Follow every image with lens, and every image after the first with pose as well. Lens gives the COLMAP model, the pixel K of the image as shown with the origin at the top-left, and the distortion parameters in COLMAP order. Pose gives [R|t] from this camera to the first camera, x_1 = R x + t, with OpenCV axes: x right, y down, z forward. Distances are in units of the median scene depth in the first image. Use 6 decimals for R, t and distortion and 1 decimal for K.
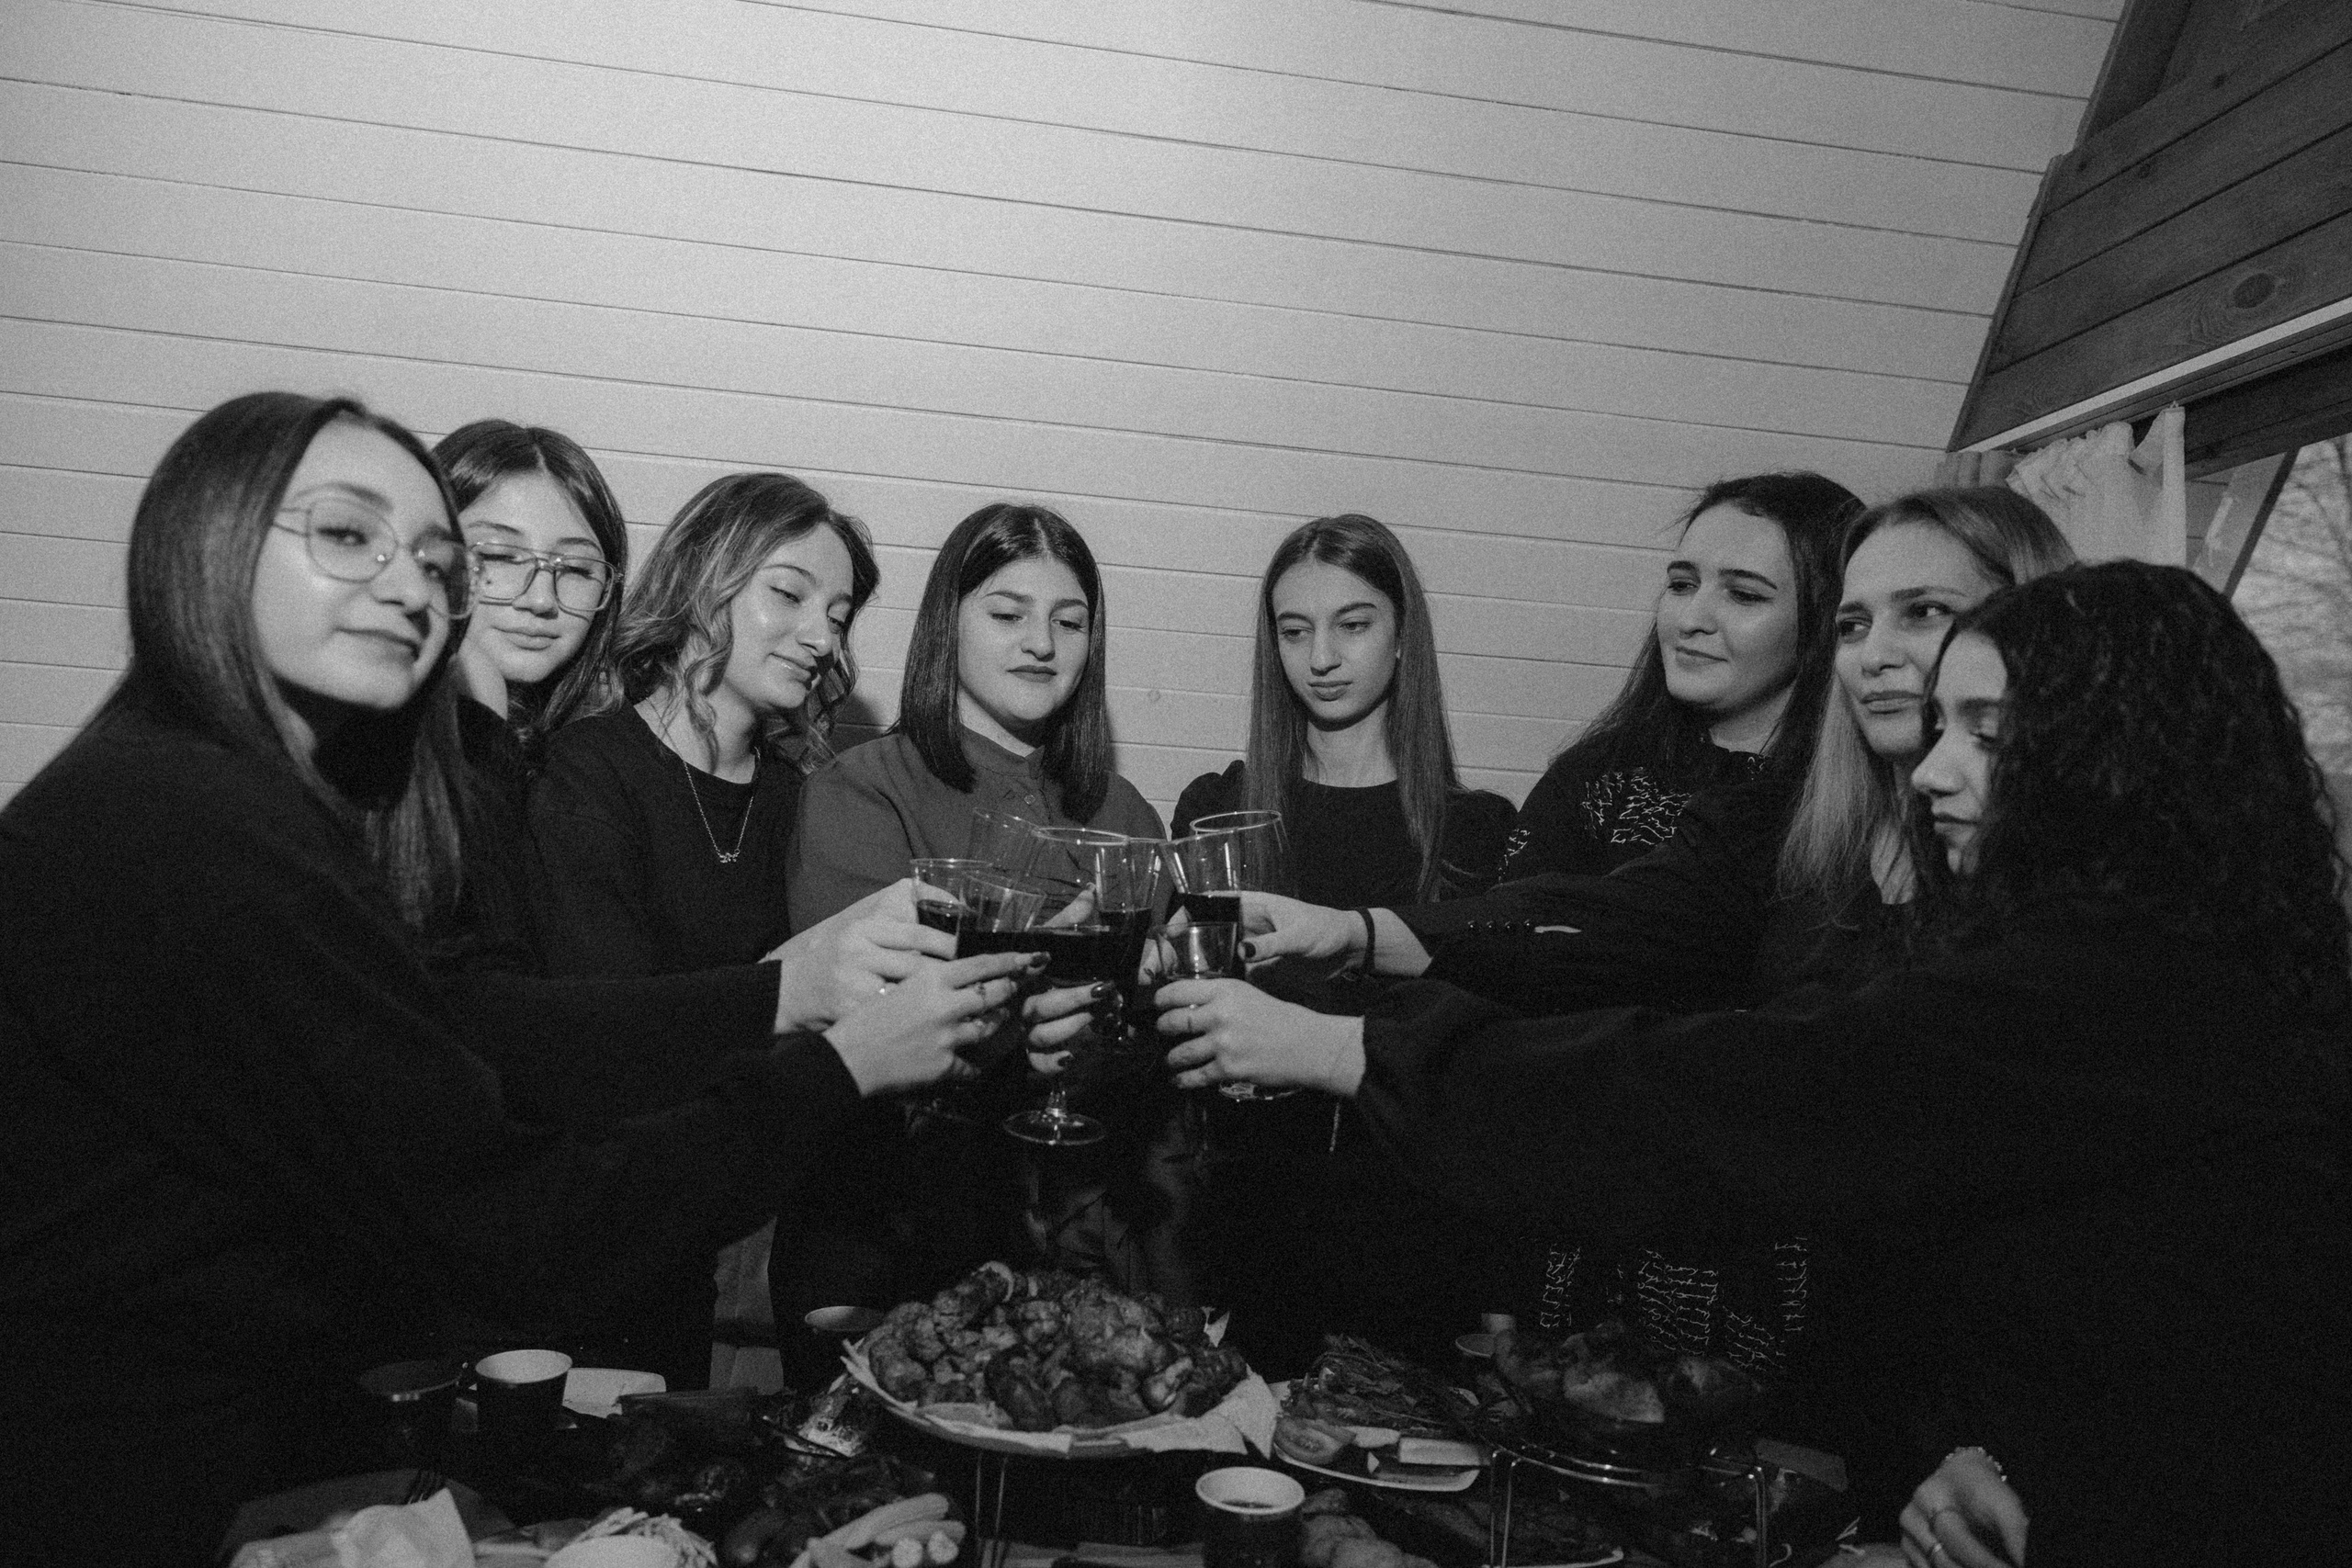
lens RADIAL K [[1588.3, 0, 1176.0], [0, 1588.3, 784.0], [0, 0, 1]] dist [0.001161, 0.003981]
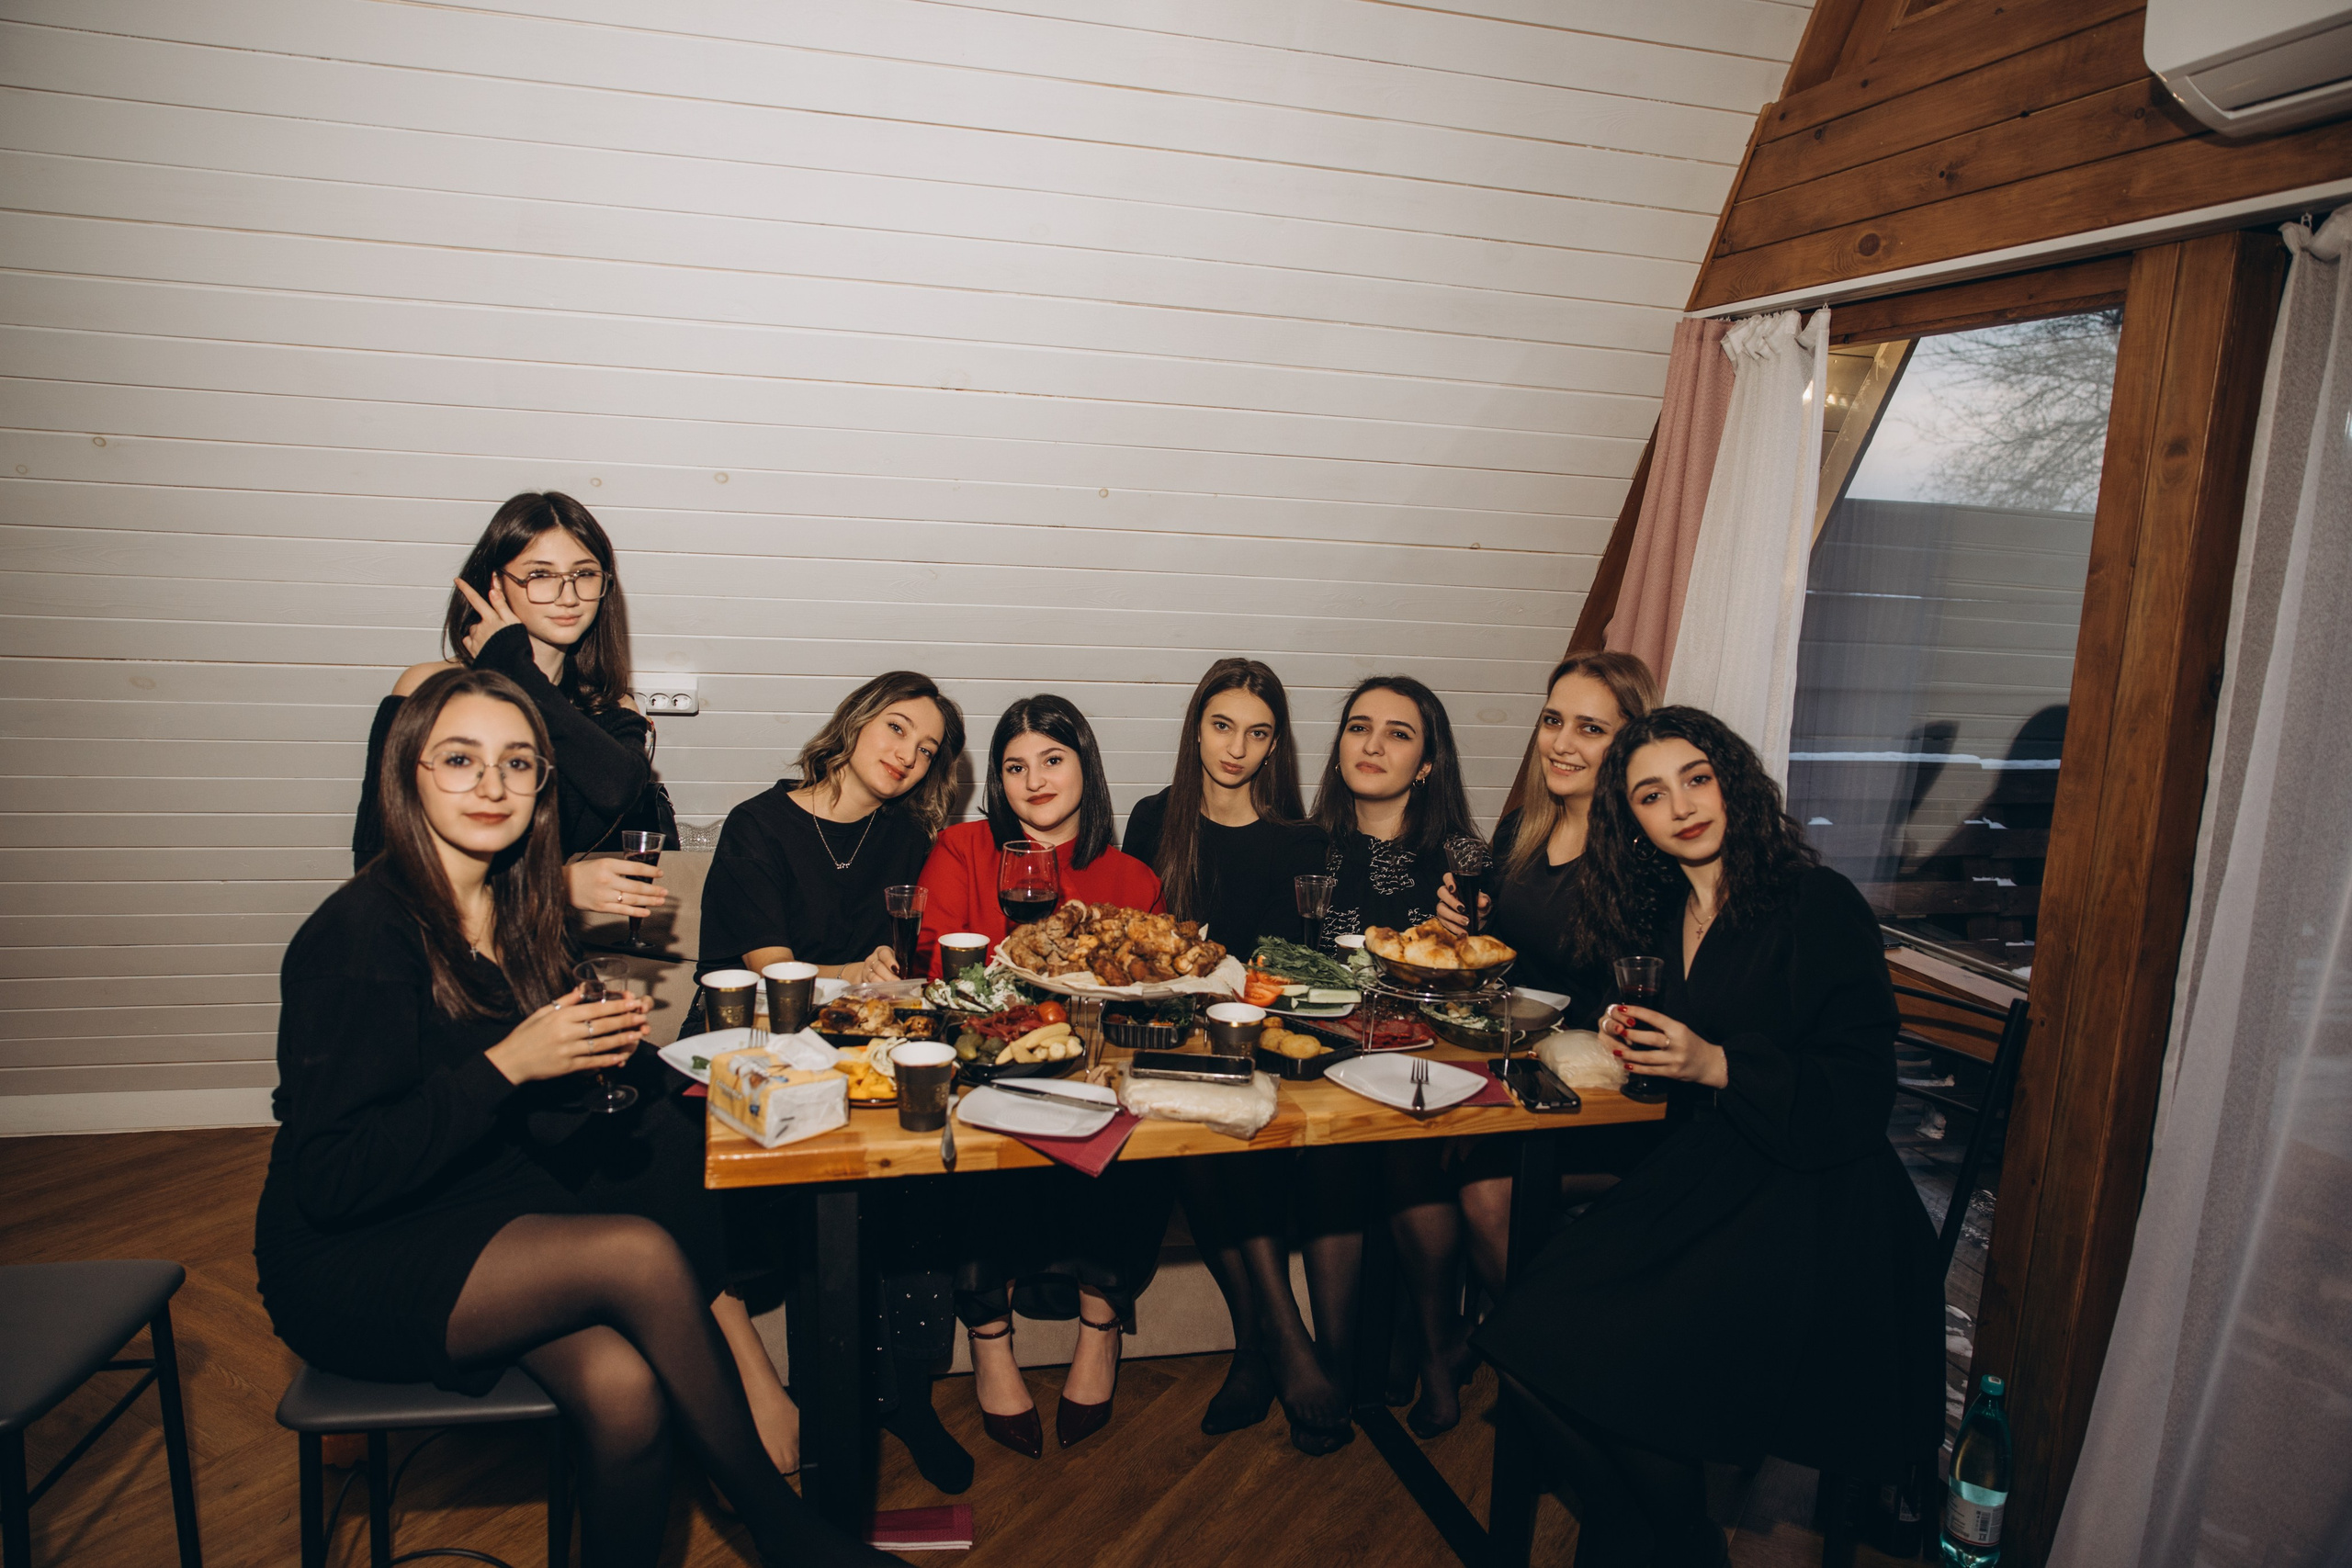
lens RADIAL K [[1588.3, 0, 1176.0], [0, 1588.3, 784.0], [0, 0, 1]] dist [0.001161, 0.003981]
pose [[0.993992, -0.028257, 0.105746, -0.141149], [0.005685, 0.978126, 0.207936, -0.131871], [-0.109309, -0.206086, 0.972410, -0.486871]]
